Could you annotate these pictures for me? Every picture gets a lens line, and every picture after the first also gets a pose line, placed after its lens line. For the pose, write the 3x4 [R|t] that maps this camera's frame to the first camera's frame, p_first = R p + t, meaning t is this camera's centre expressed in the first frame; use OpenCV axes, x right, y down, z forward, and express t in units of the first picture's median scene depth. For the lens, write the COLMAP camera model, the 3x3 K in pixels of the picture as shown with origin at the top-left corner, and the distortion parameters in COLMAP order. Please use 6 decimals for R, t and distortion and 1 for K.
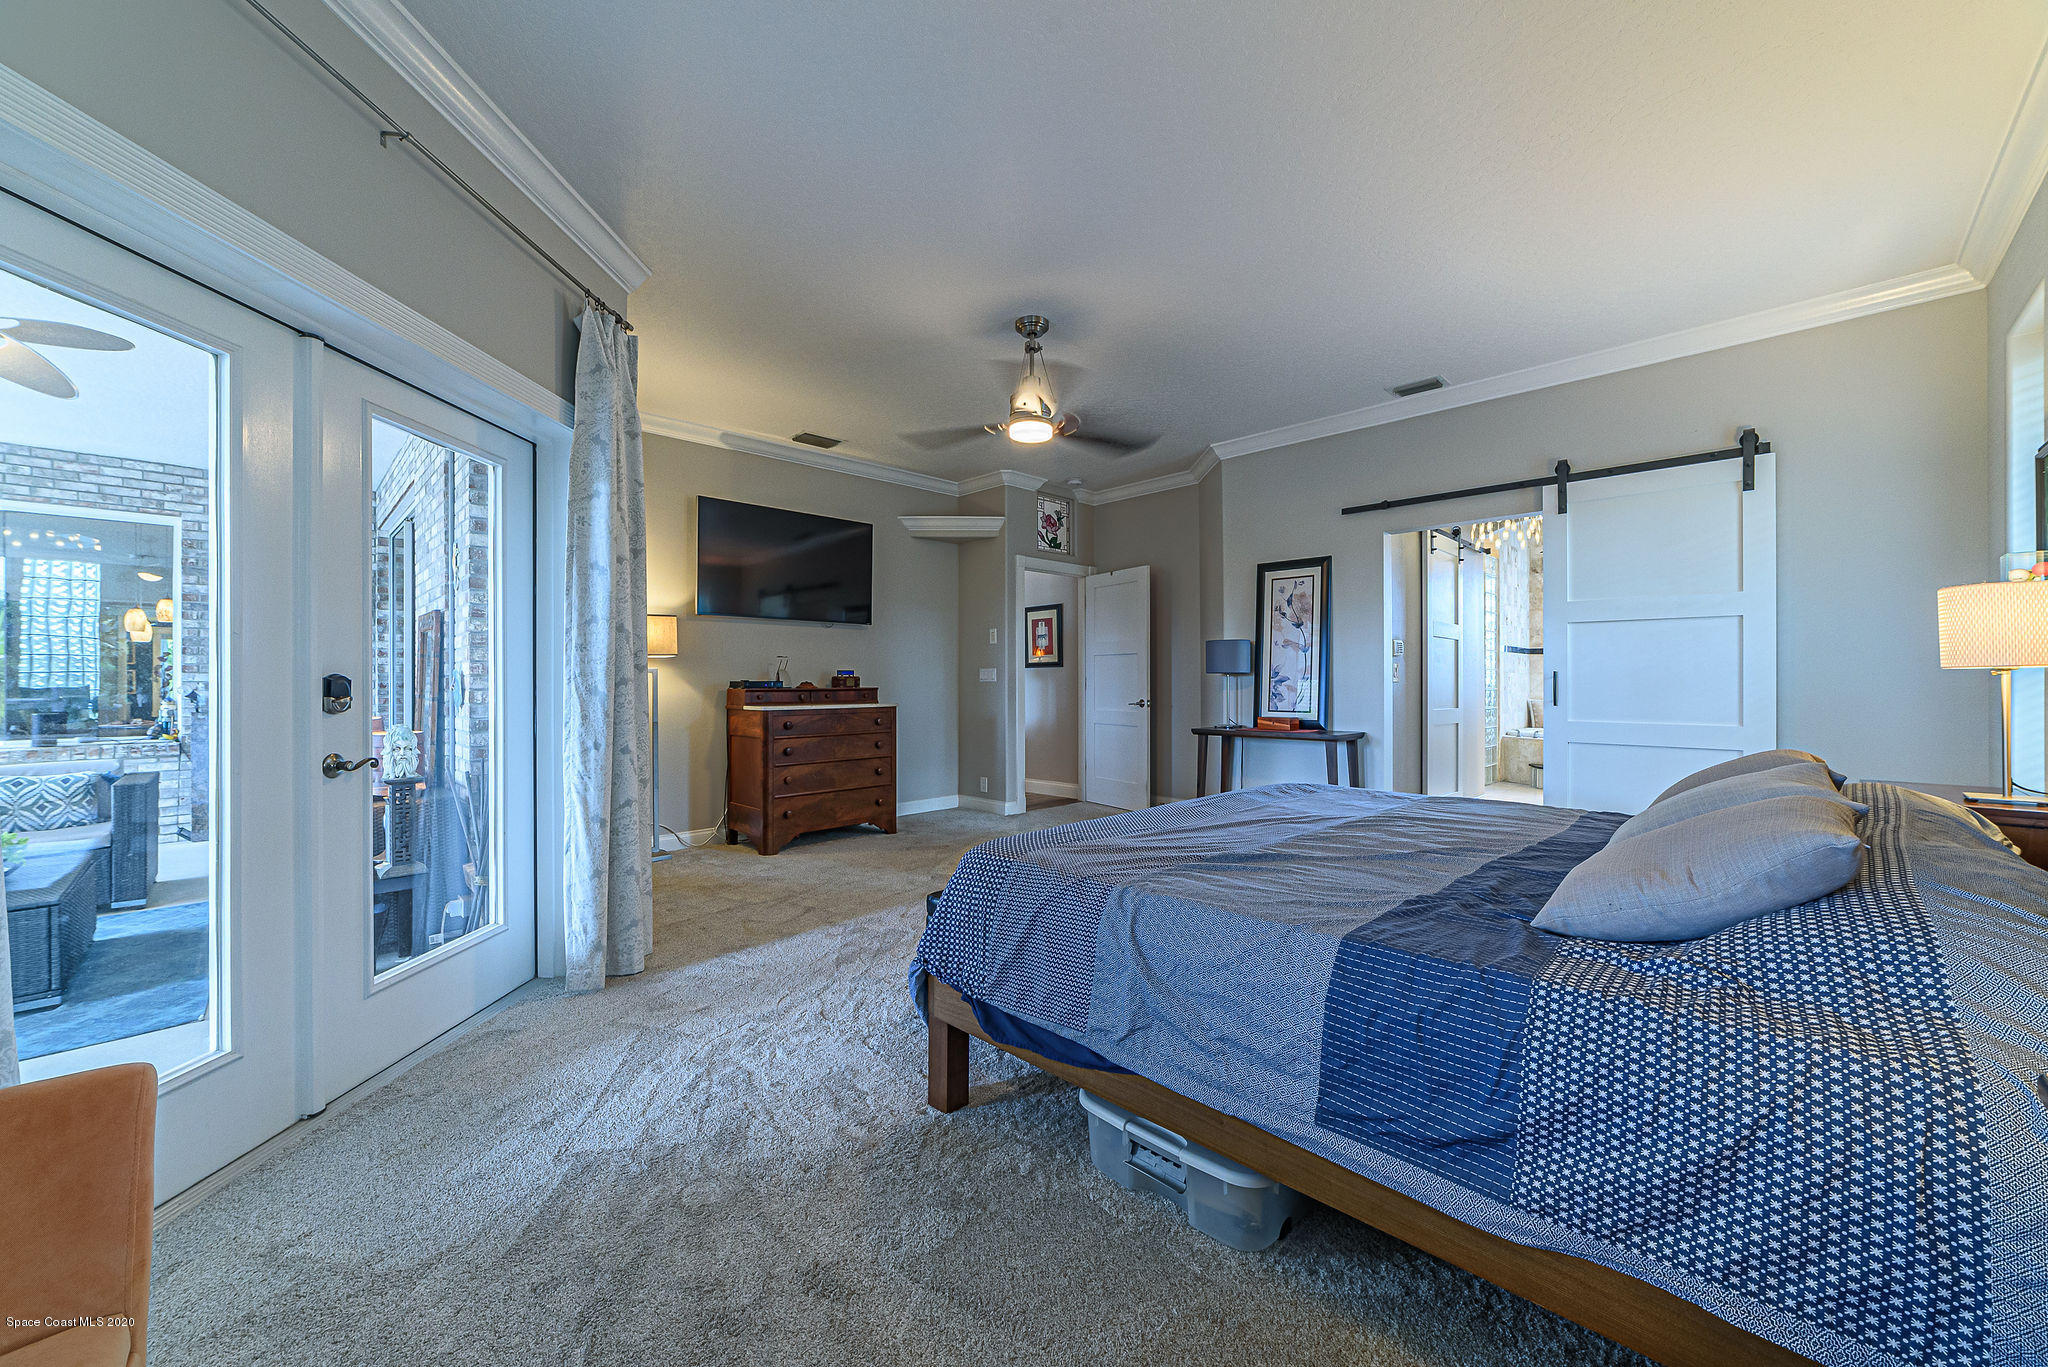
lens RADIAL K [[784.8, 0, 1021.9], [0, 784.8, 681.9], [0, 0, 1]] dist [-0.018645, 0.006193]
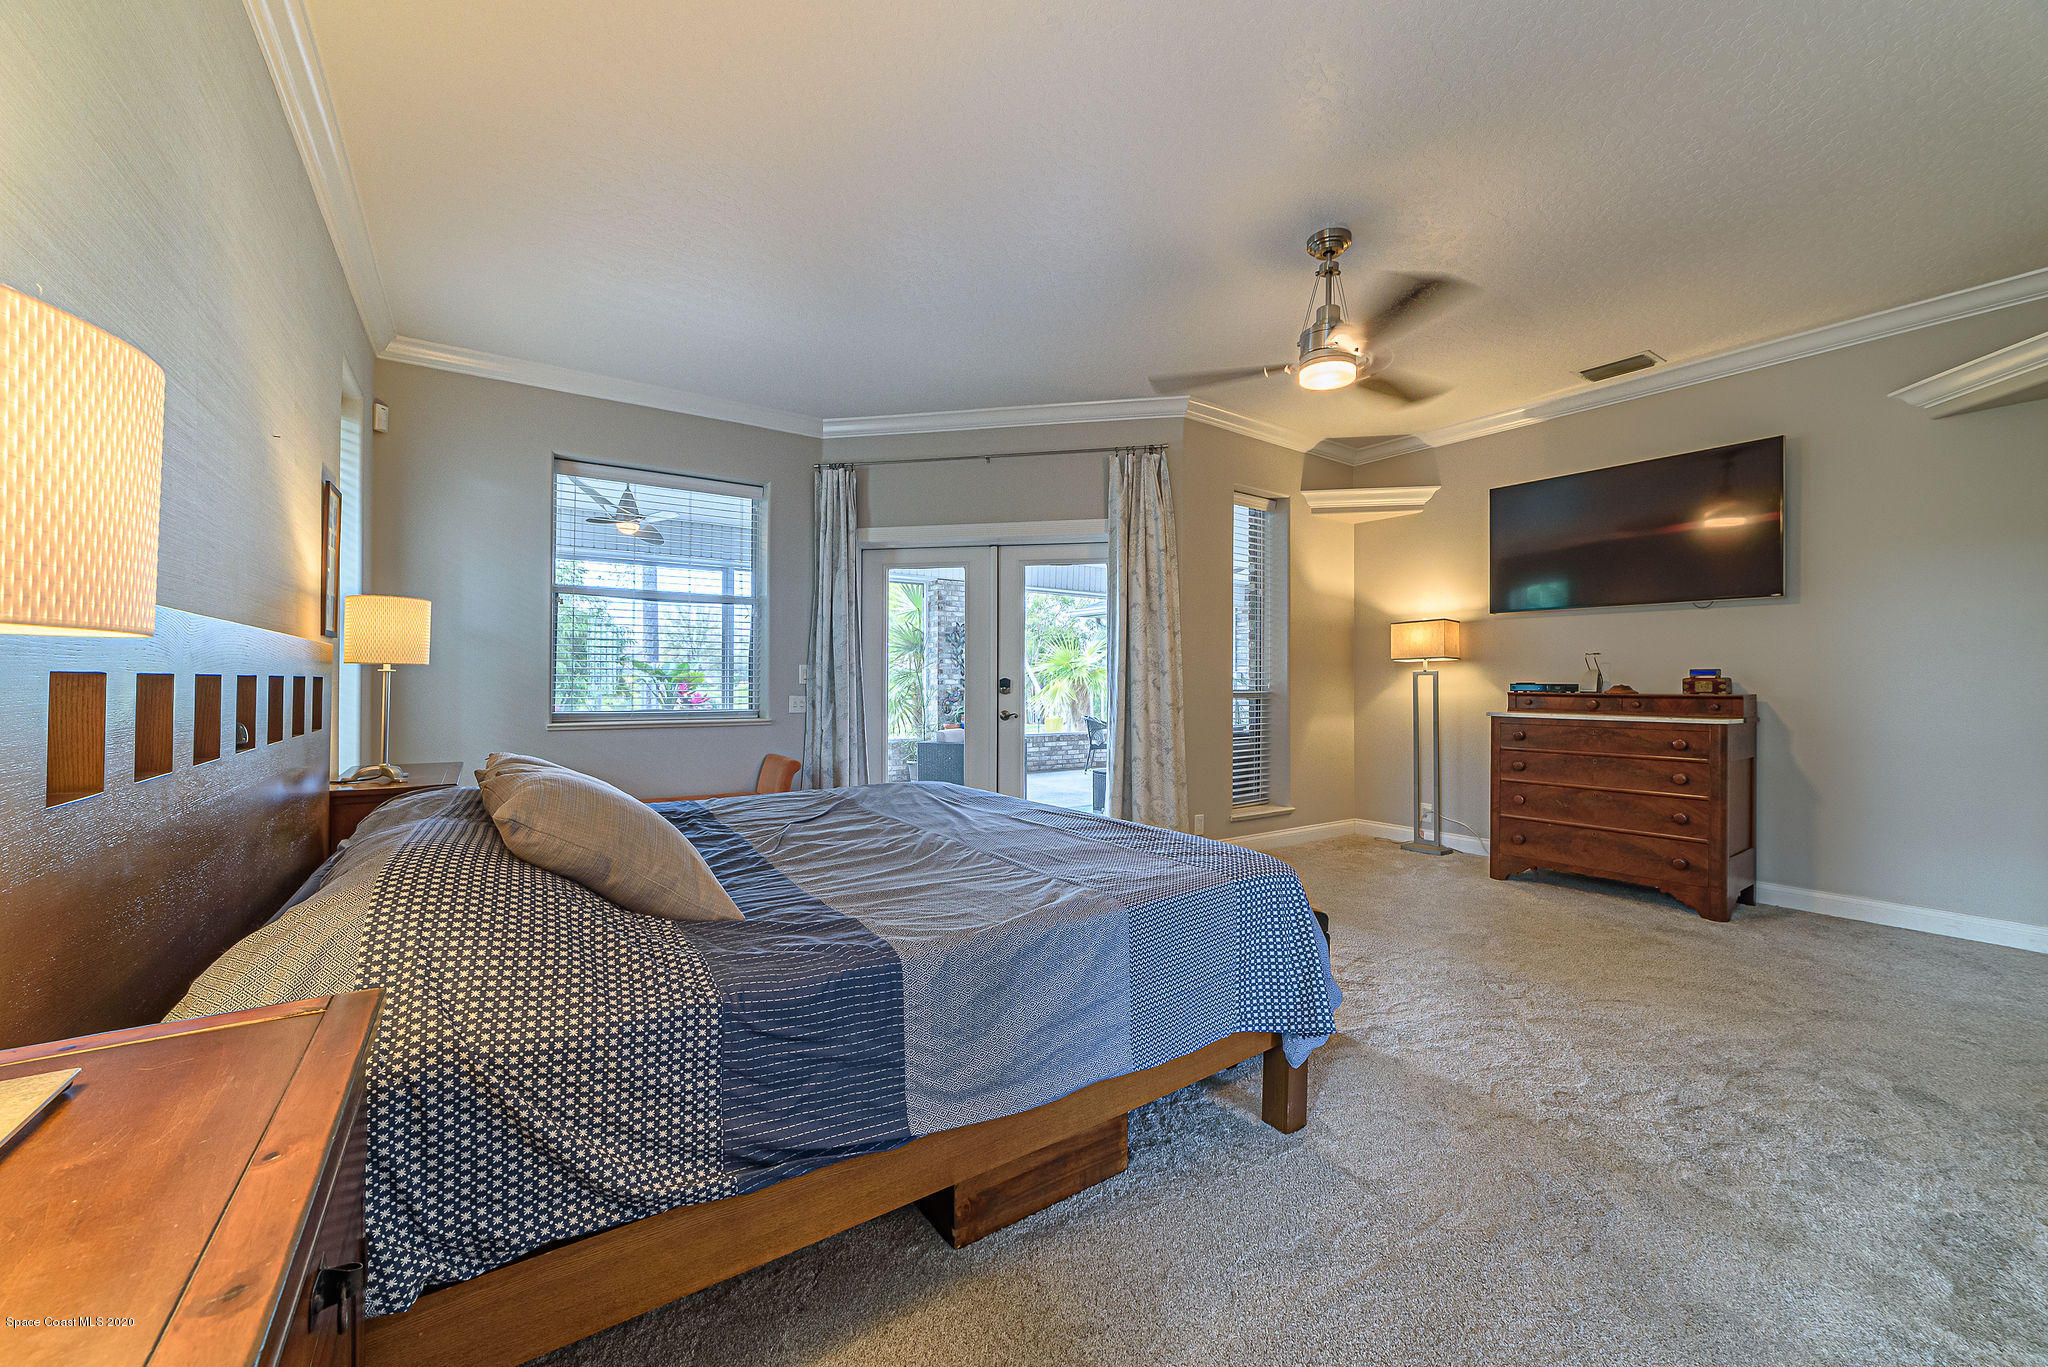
lens RADIAL K [[784.8, 0, 1022.4], [0, 784.8, 674.2], [0, 0, 1]] dist [-0.018645, 0.006193]
pose [[-0.181996, -0.012724, -0.983217, 0.591648], [-0.007037, 0.999908, -0.011637, 0.002438], [0.983274, 0.004801, -0.182068, 0.580405]]
